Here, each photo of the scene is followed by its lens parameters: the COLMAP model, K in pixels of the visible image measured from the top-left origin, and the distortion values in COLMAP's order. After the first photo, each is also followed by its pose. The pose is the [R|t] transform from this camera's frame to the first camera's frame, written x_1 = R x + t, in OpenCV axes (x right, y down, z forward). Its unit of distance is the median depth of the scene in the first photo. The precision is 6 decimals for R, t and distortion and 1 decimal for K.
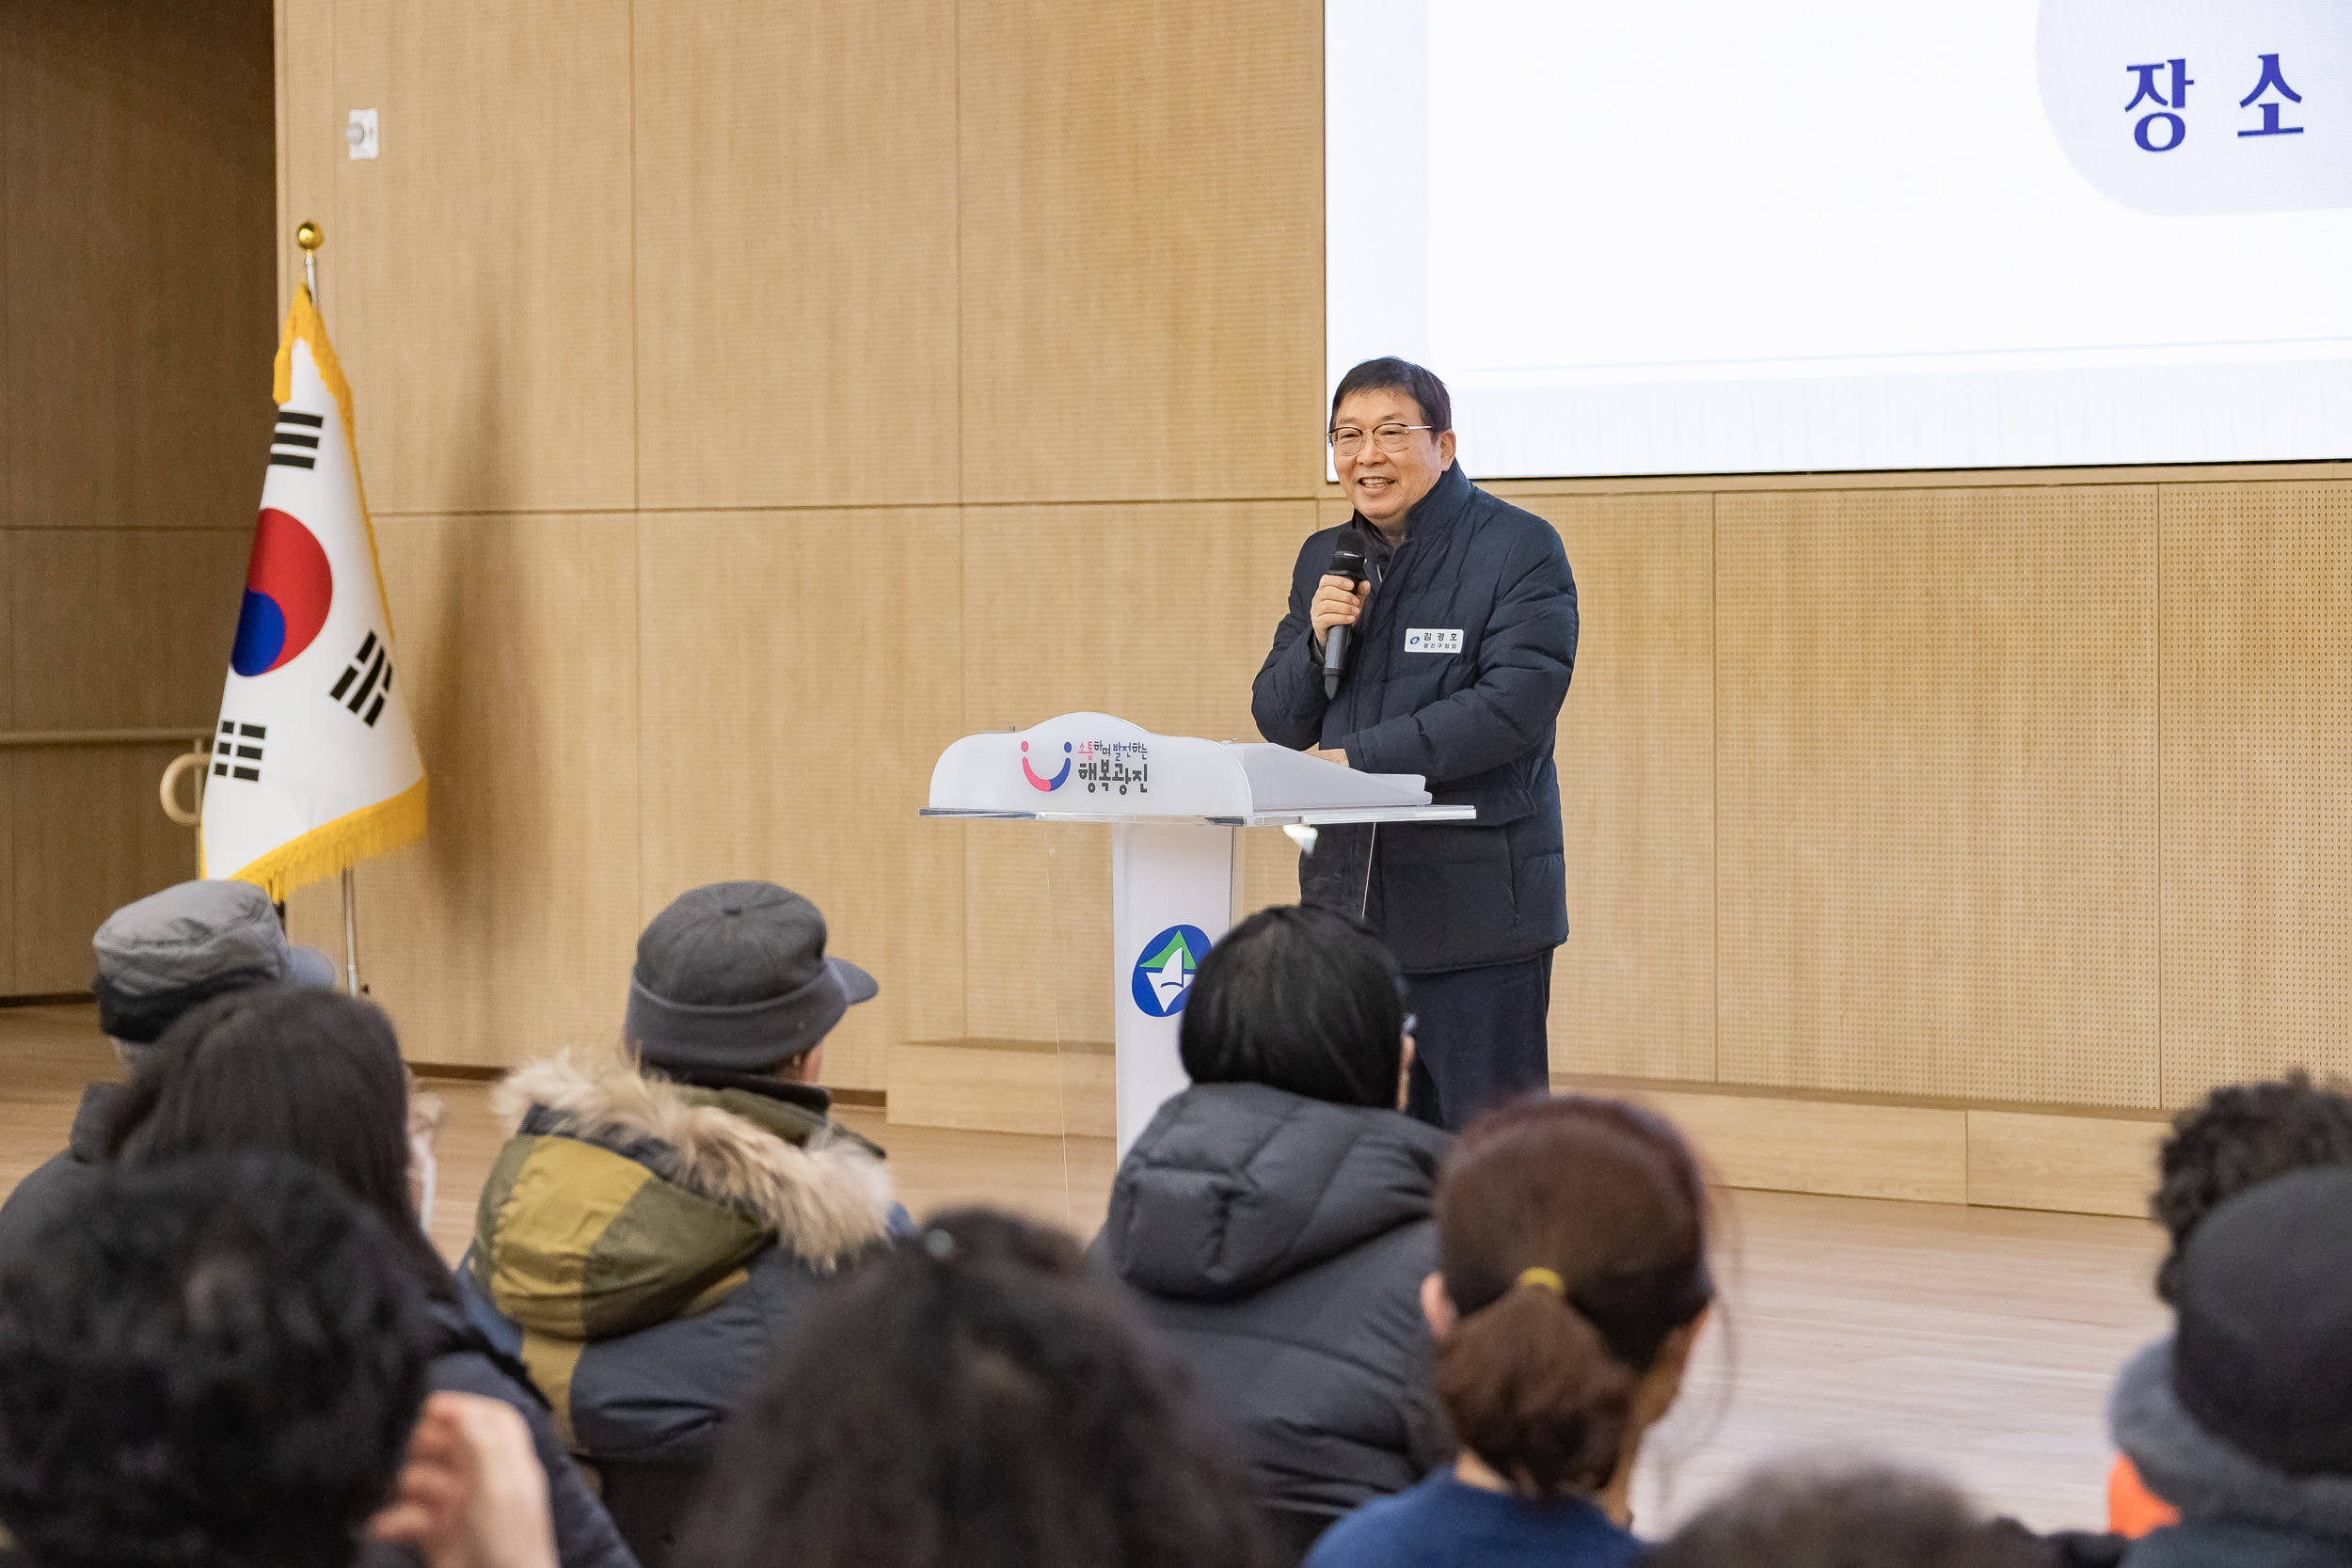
lens RADIAL K [[7062.1, 0, 1125.1], [0, 7062.1, 725.3], [0, 0, 1]] dist [0.196959, 0.000000]
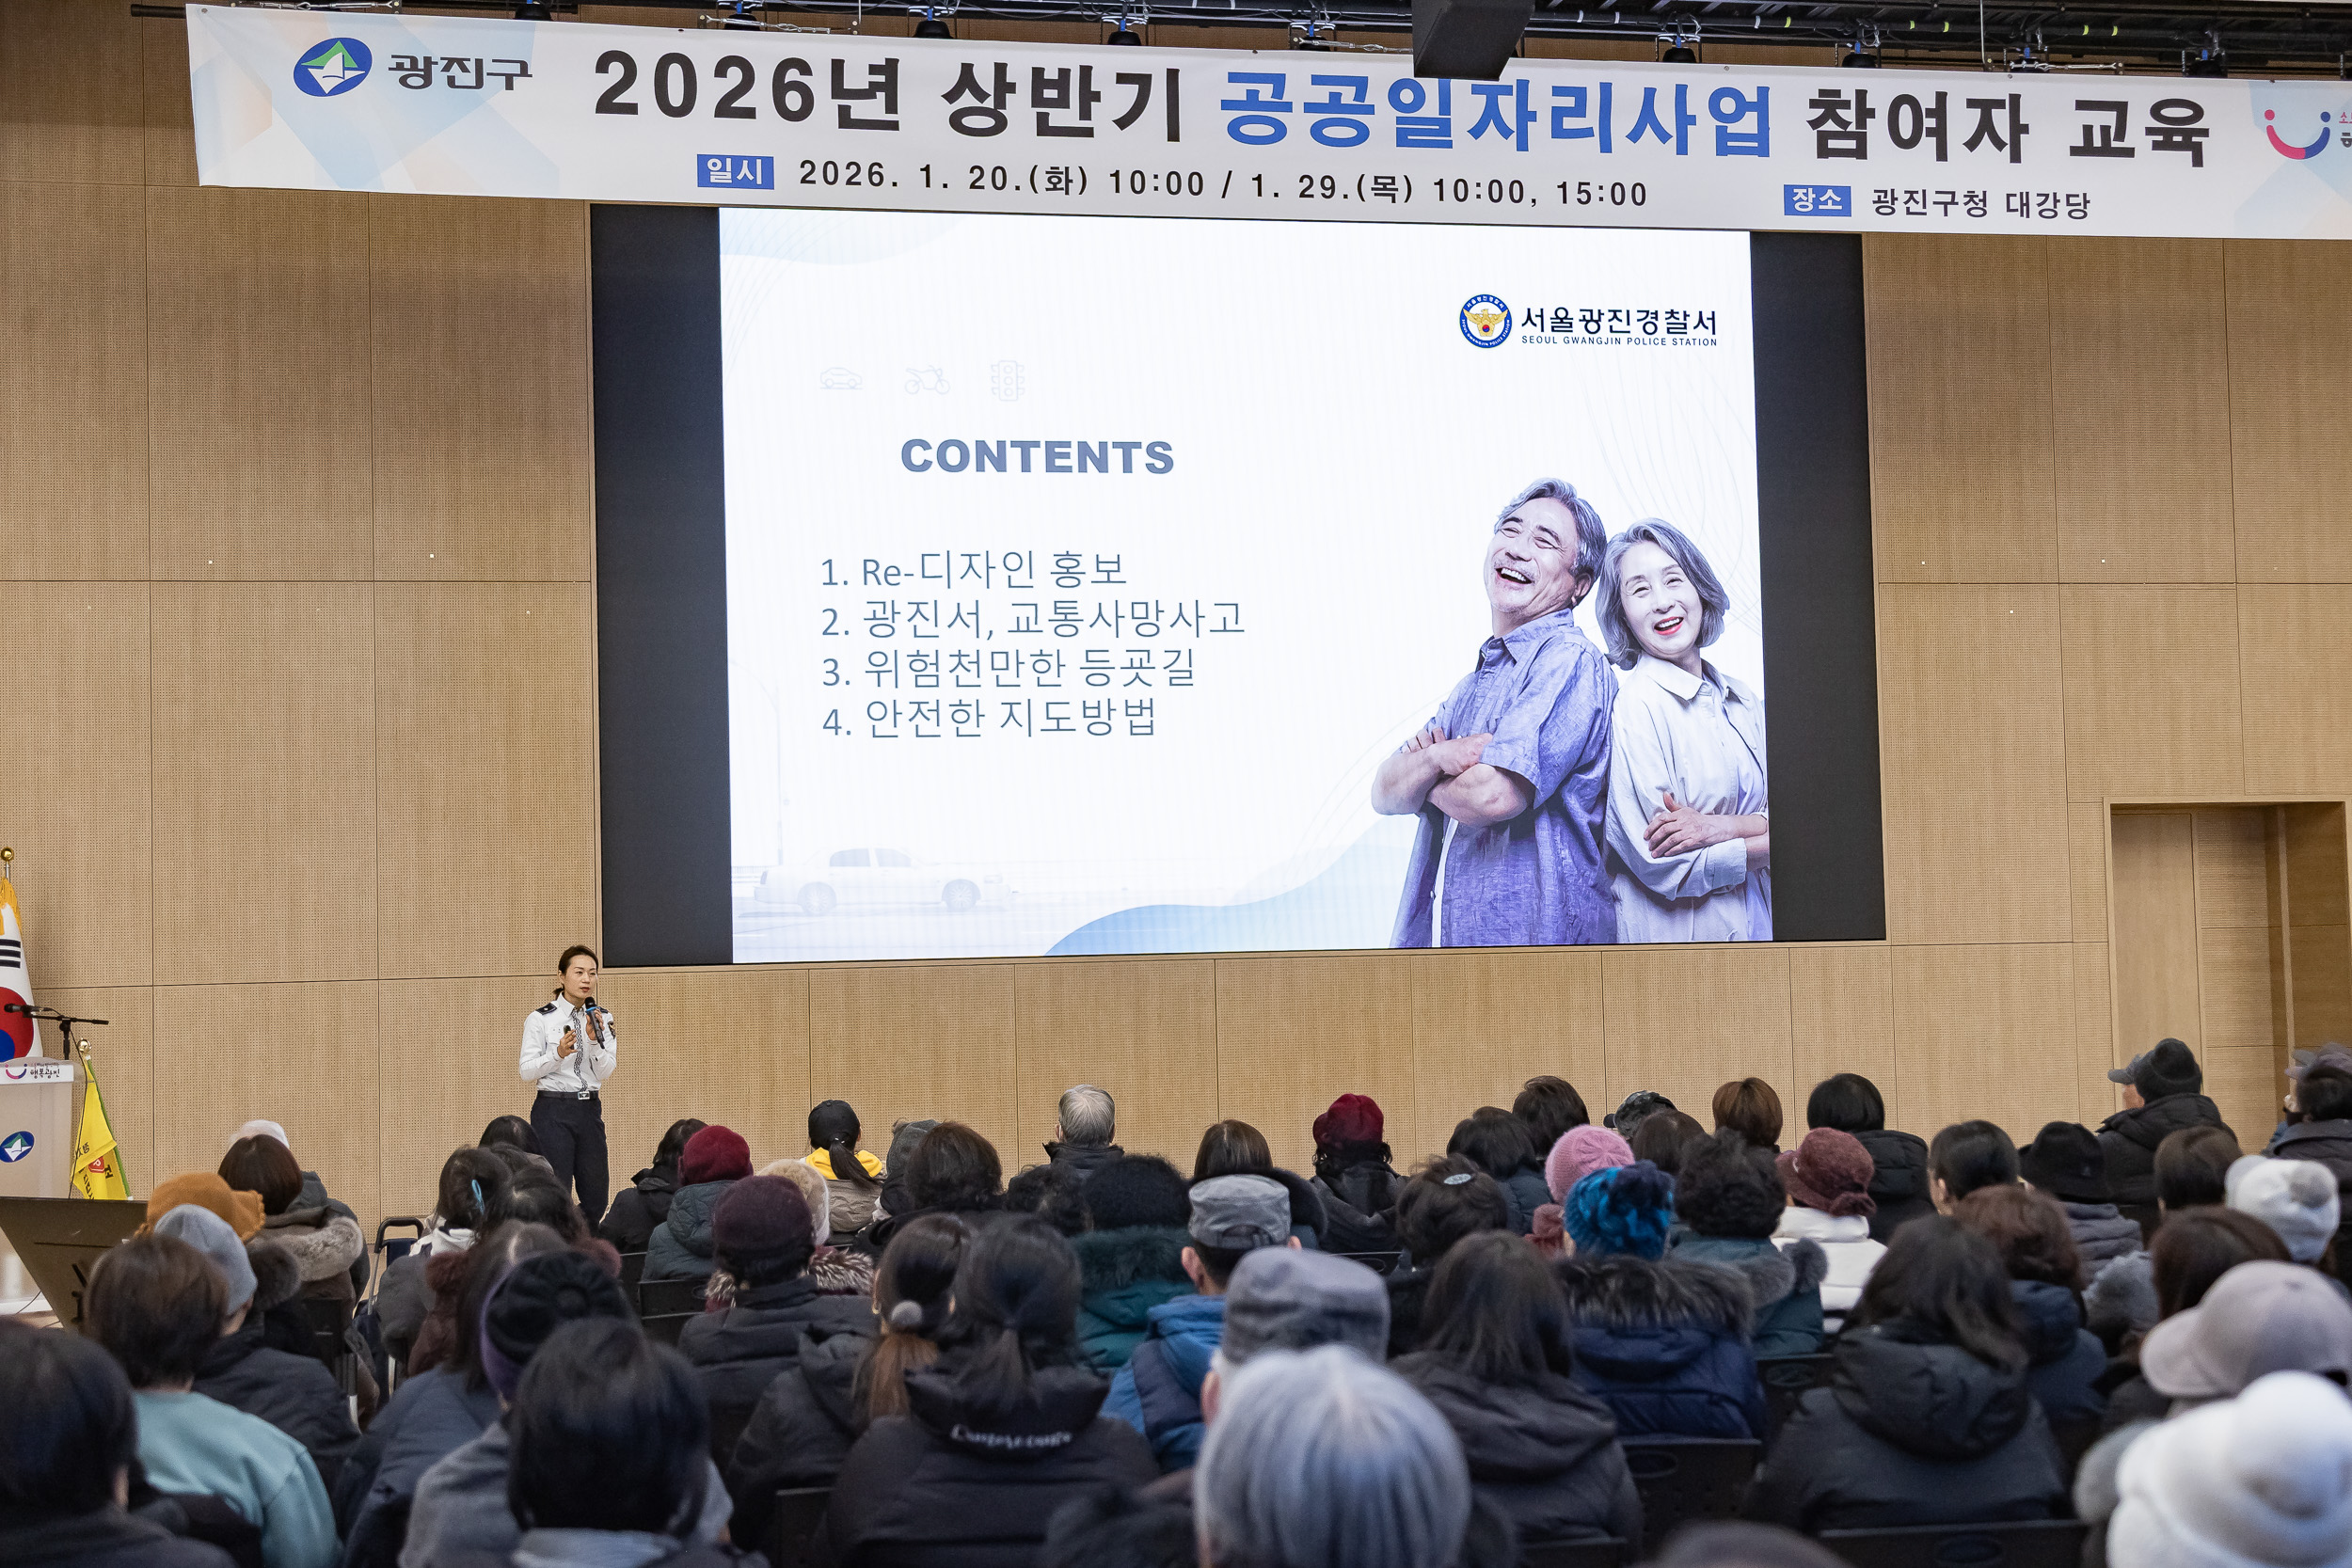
lens RADIAL K [[3492.2, 0, 1222.4], [0, 3492.2, 745.4], [0, 0, 1]] dist [0.077320, 0.000000]
pose [[0.547091, 0.048735, 0.835653, -0.961954], [0.036497, 0.995966, -0.081979, -0.004516], [-0.836277, 0.075349, 0.543105, 0.184697]]
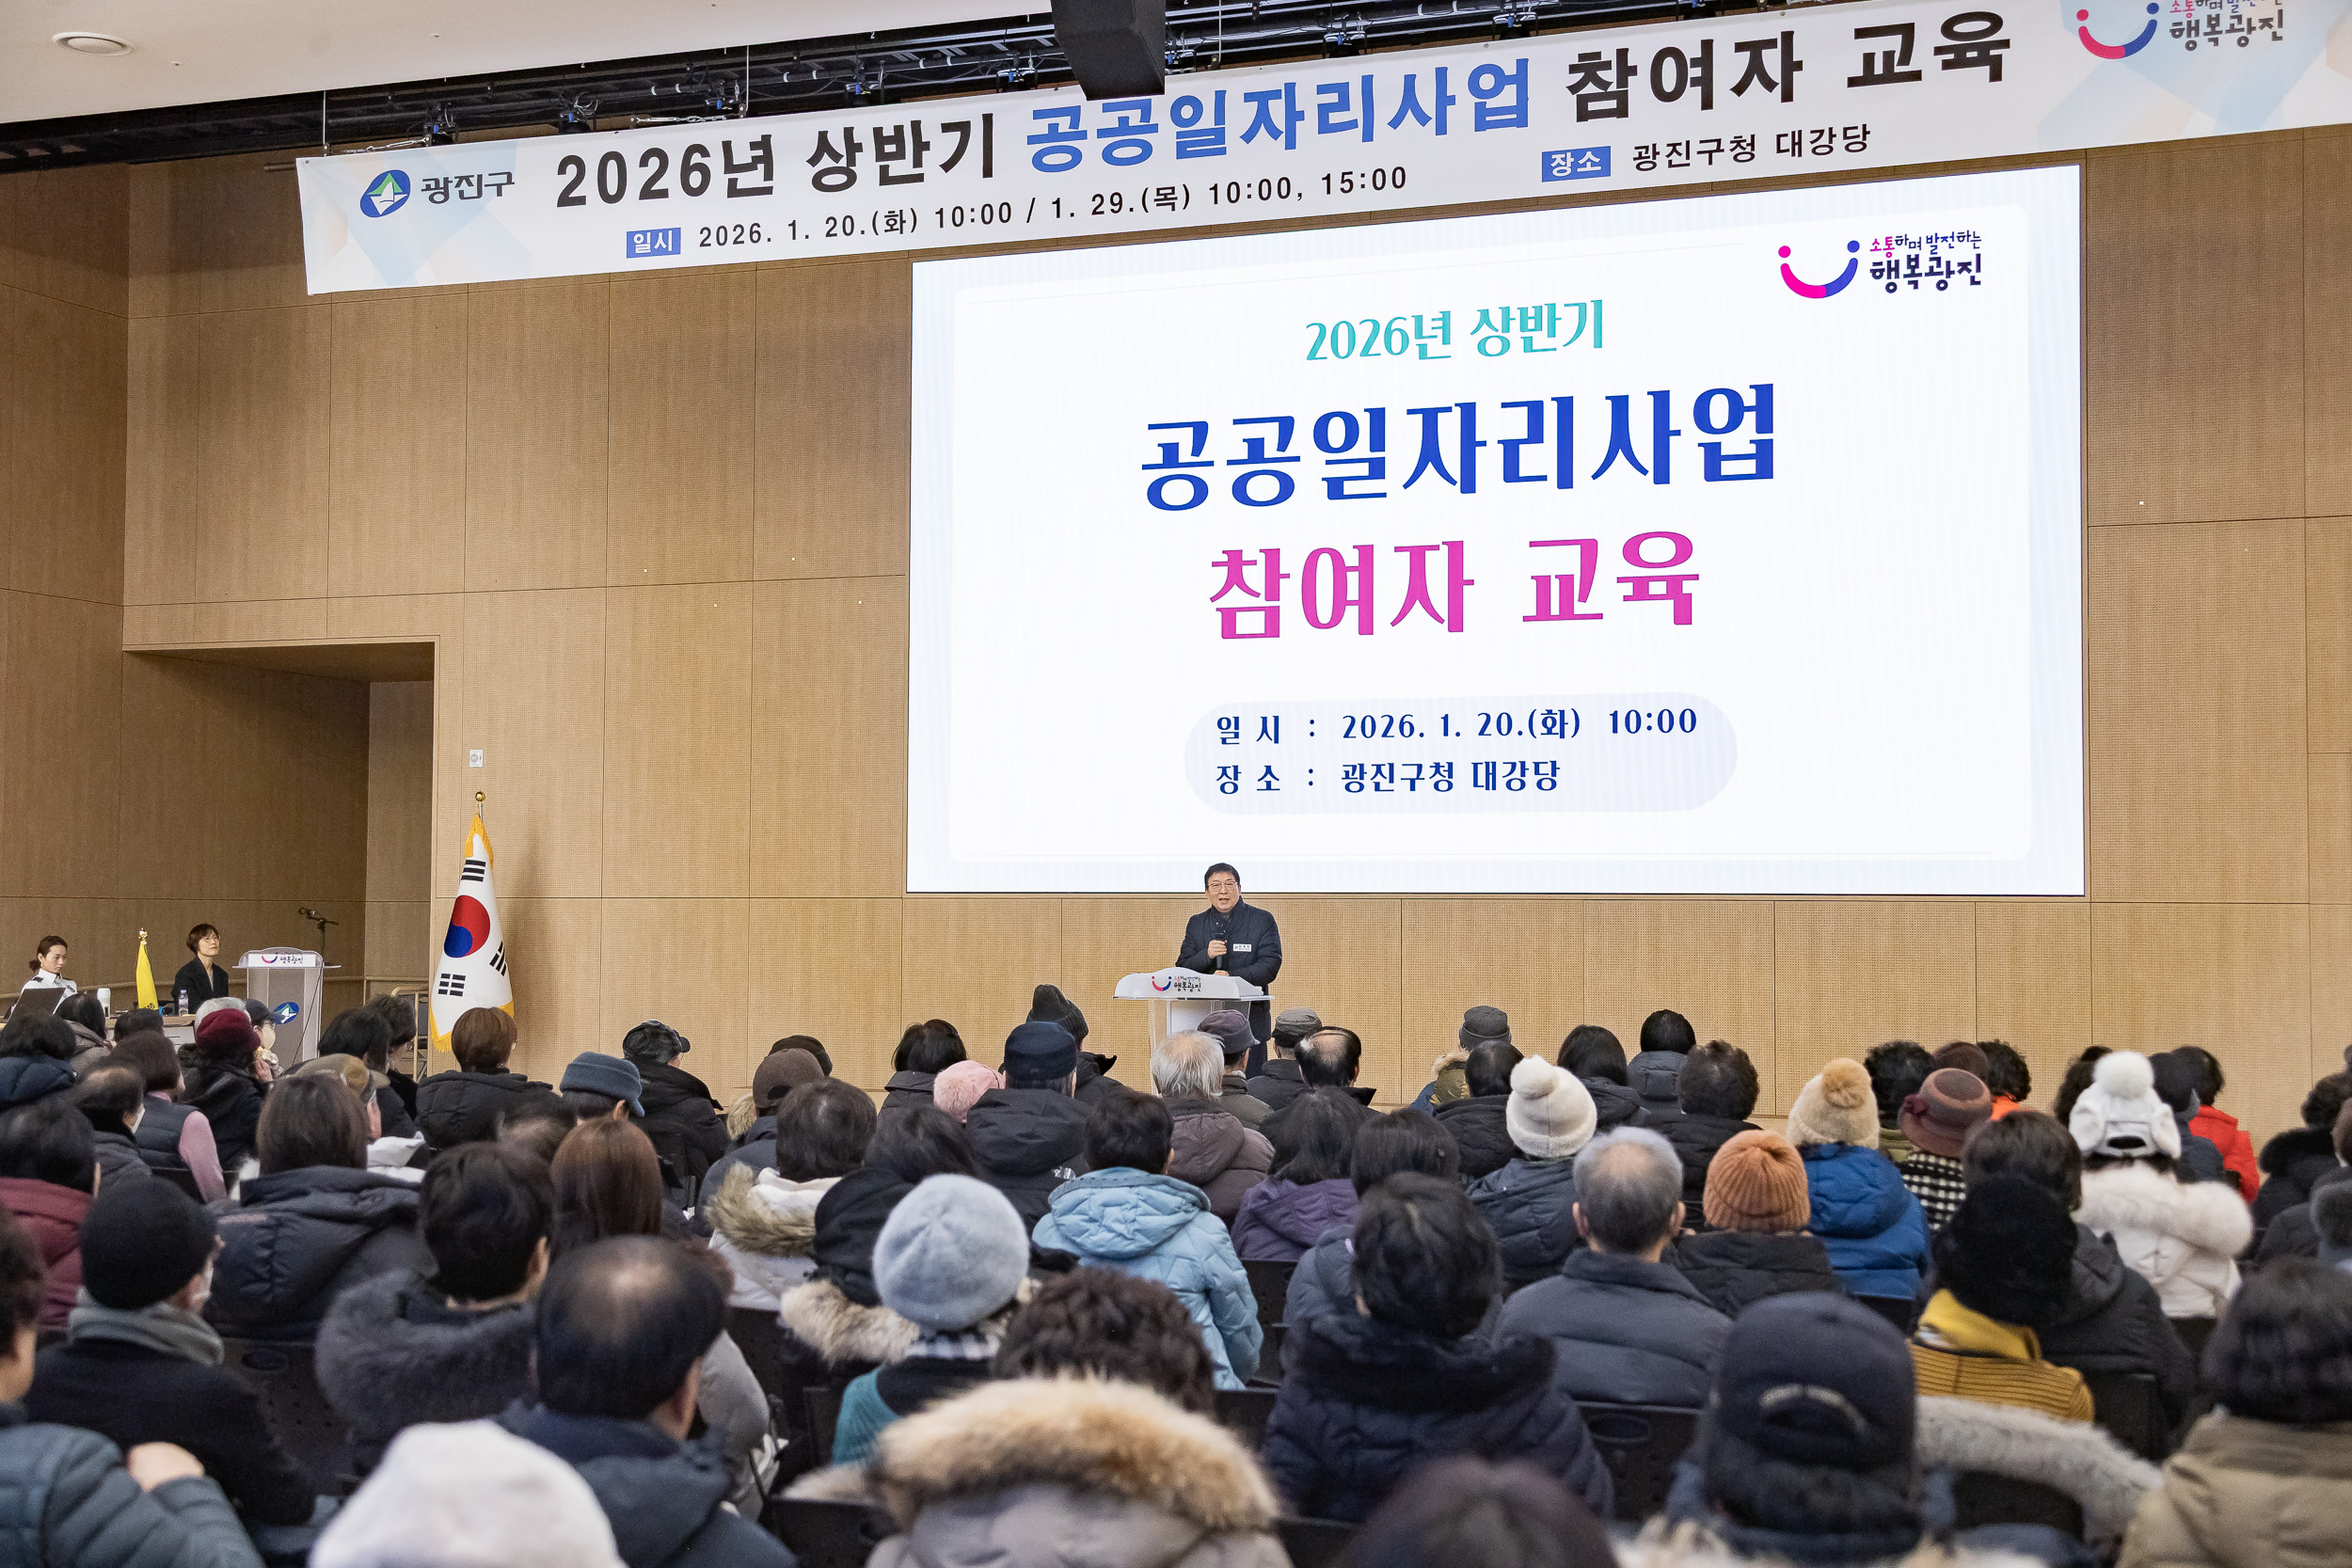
lens RADIAL K [[3090.4, 0, 1201.4], [0, 3090.4, 720.6], [0, 0, 1]] dist [0.069372, 0.000000]
pose [[0.920042, 0.036325, 0.390133, -0.405063], [-0.003176, 0.996352, -0.085281, 0.003890], [-0.391807, 0.077223, 0.916801, -0.258988]]
